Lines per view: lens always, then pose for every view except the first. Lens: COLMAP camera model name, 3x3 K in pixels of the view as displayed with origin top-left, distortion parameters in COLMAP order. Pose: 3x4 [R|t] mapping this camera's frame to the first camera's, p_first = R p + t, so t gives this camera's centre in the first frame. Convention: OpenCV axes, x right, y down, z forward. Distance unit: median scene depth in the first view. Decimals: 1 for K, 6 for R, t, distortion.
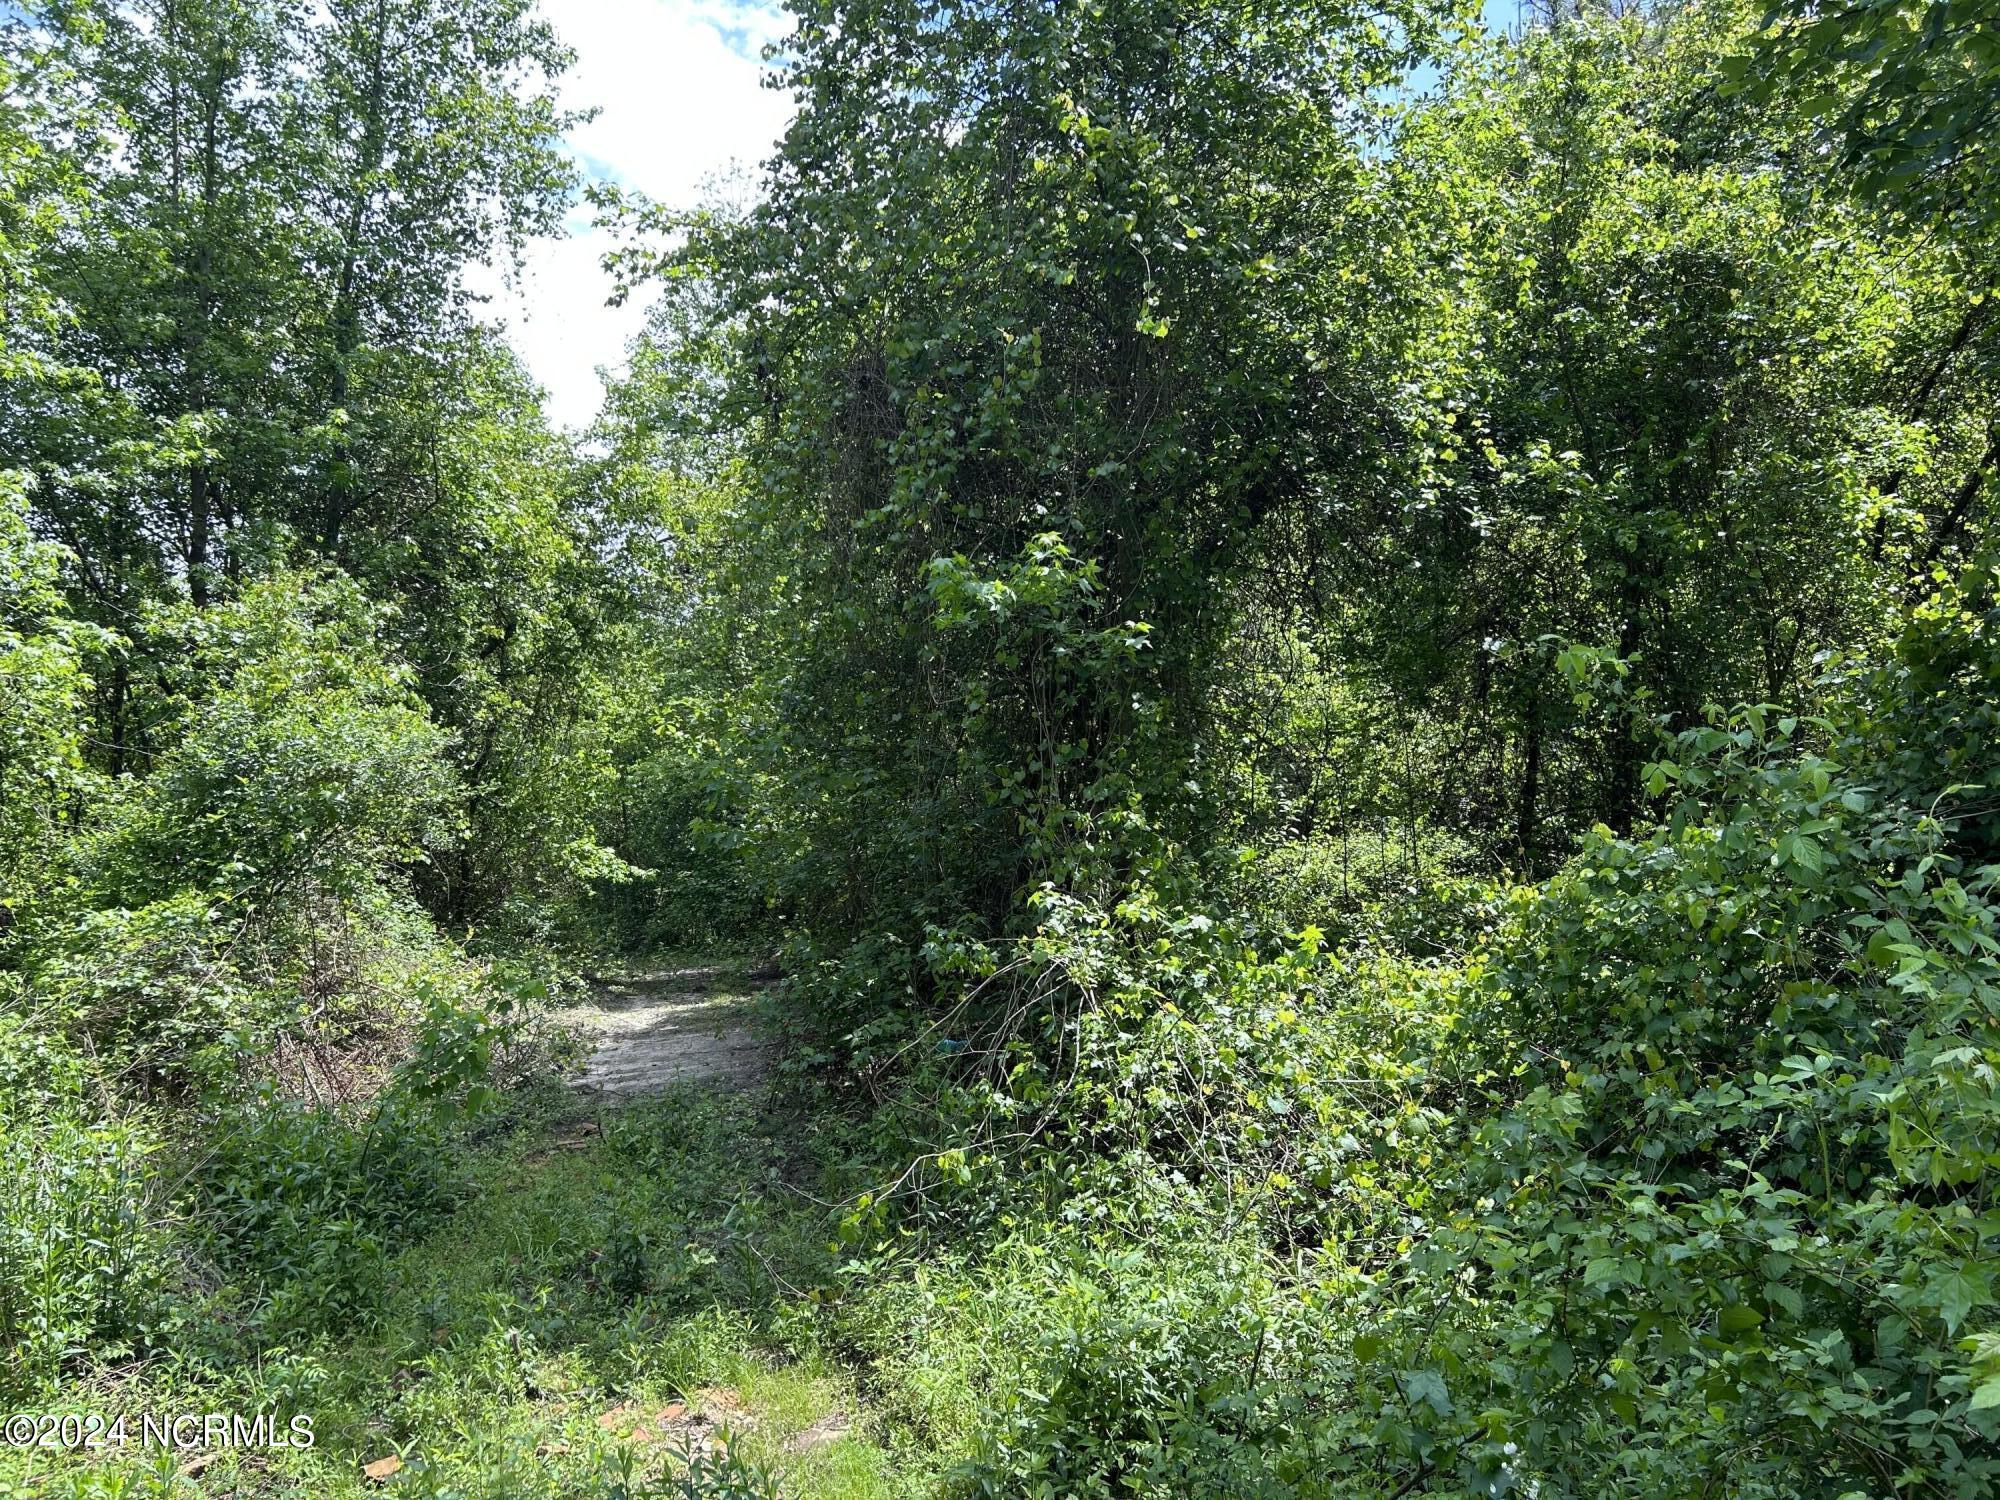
lens RADIAL K [[1526.1, 0, 992.2], [0, 1526.1, 757.9], [0, 0, 1]] dist [0.009071, 0.002306]
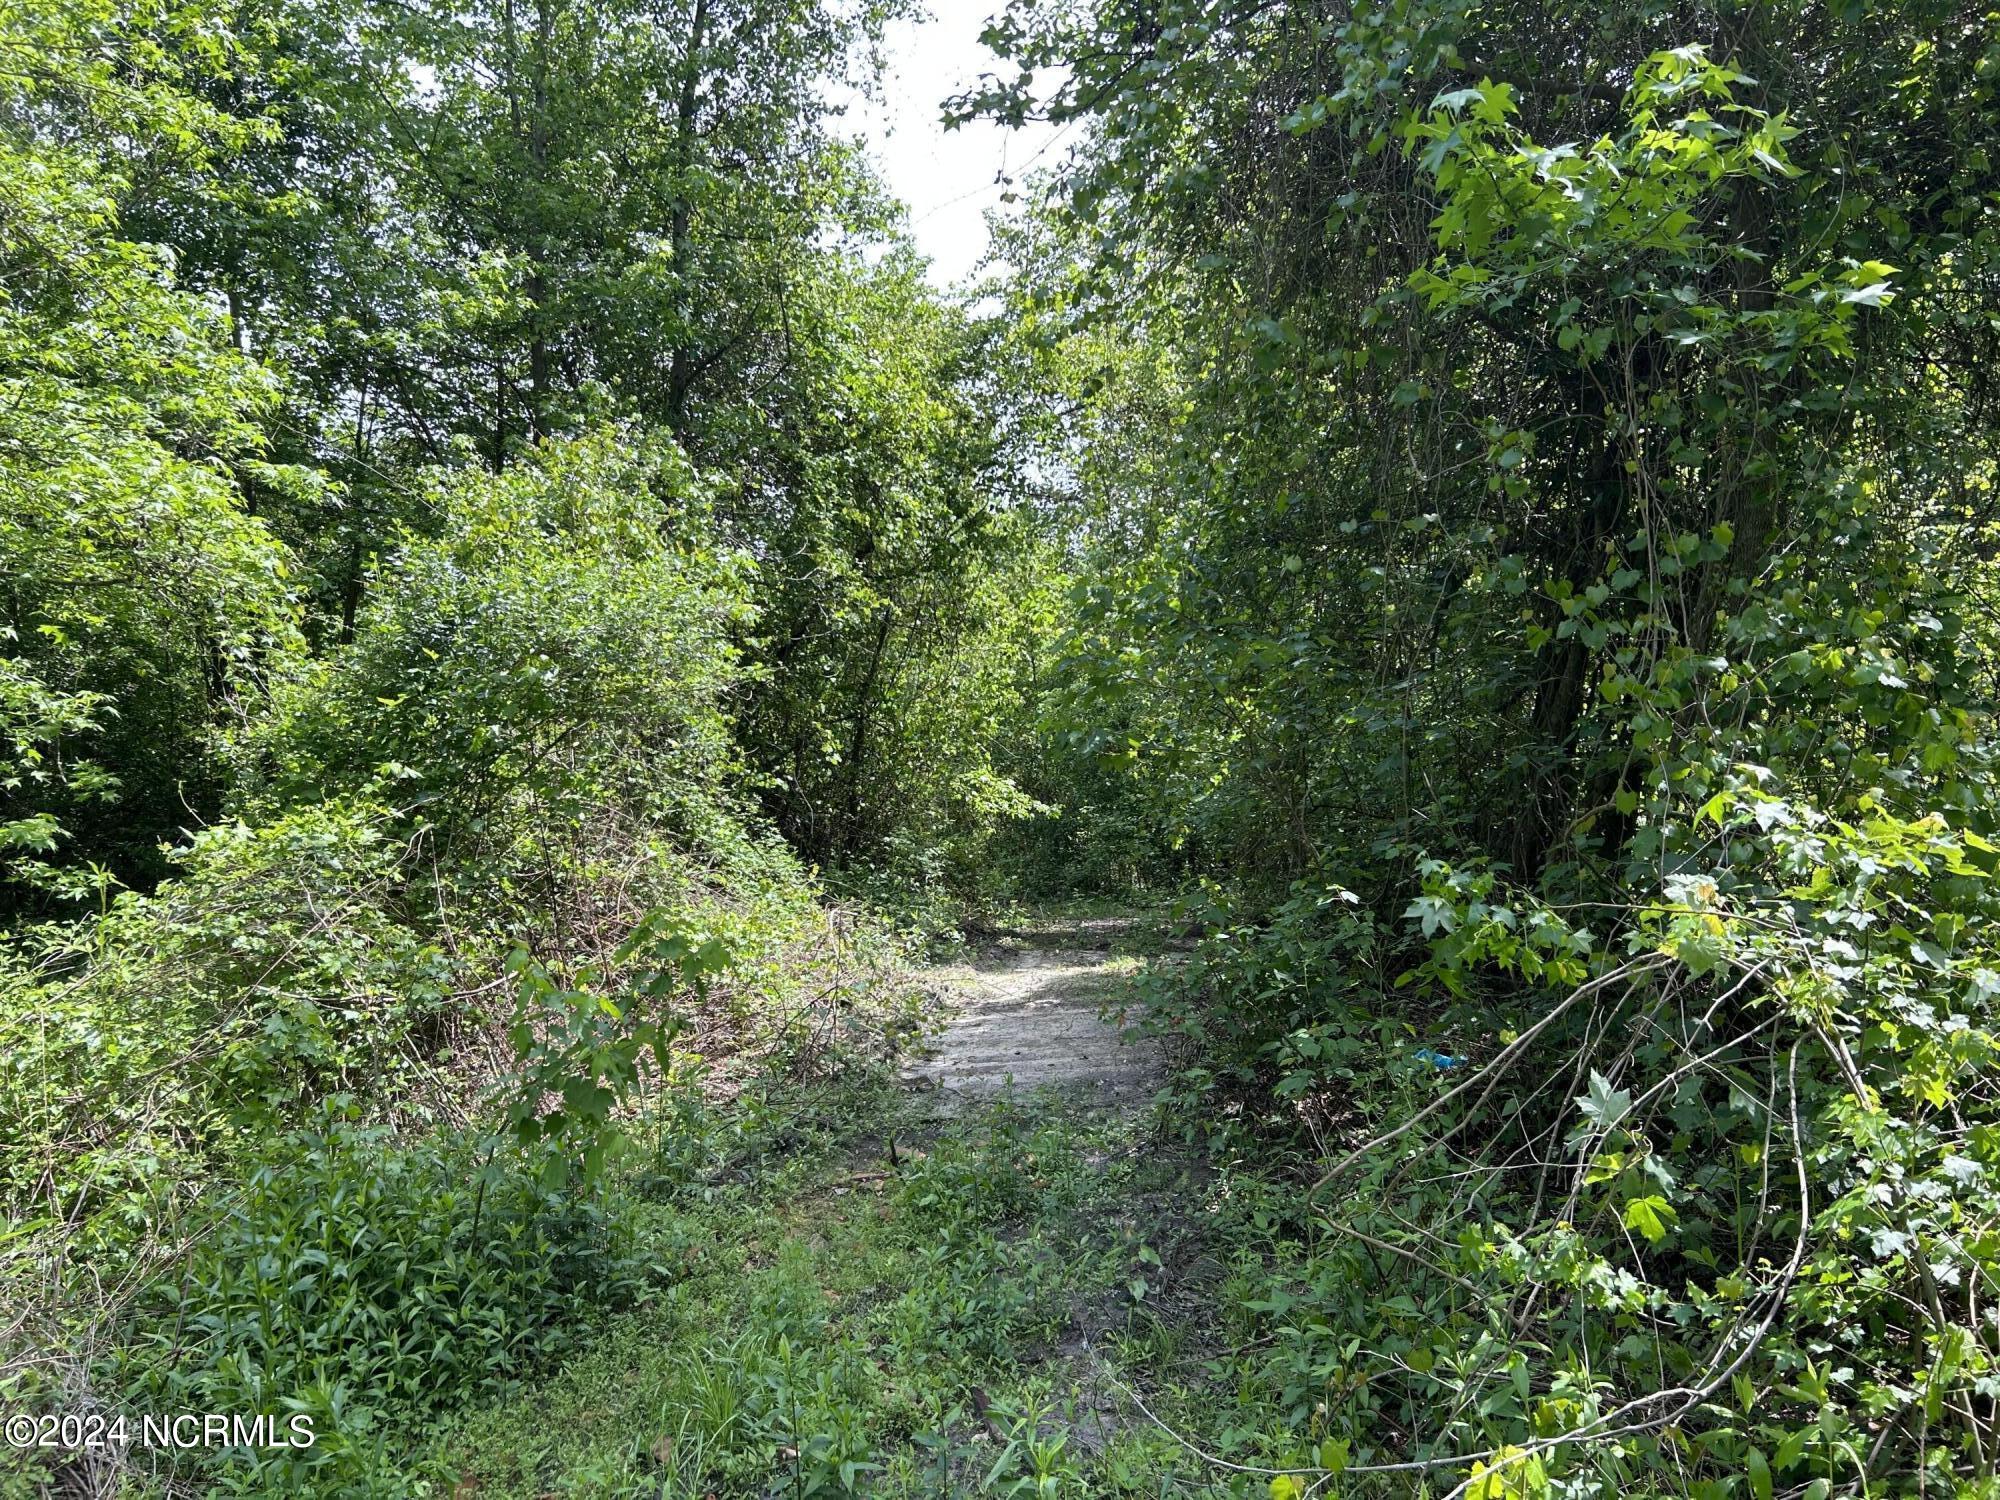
lens RADIAL K [[1526.1, 0, 992.2], [0, 1526.1, 757.9], [0, 0, 1]] dist [0.009071, 0.002306]
pose [[0.958746, 0.002137, -0.284257, -0.015039], [0.007519, 0.999431, 0.032873, 0.023239], [0.284166, -0.033654, 0.958184, 0.208097]]
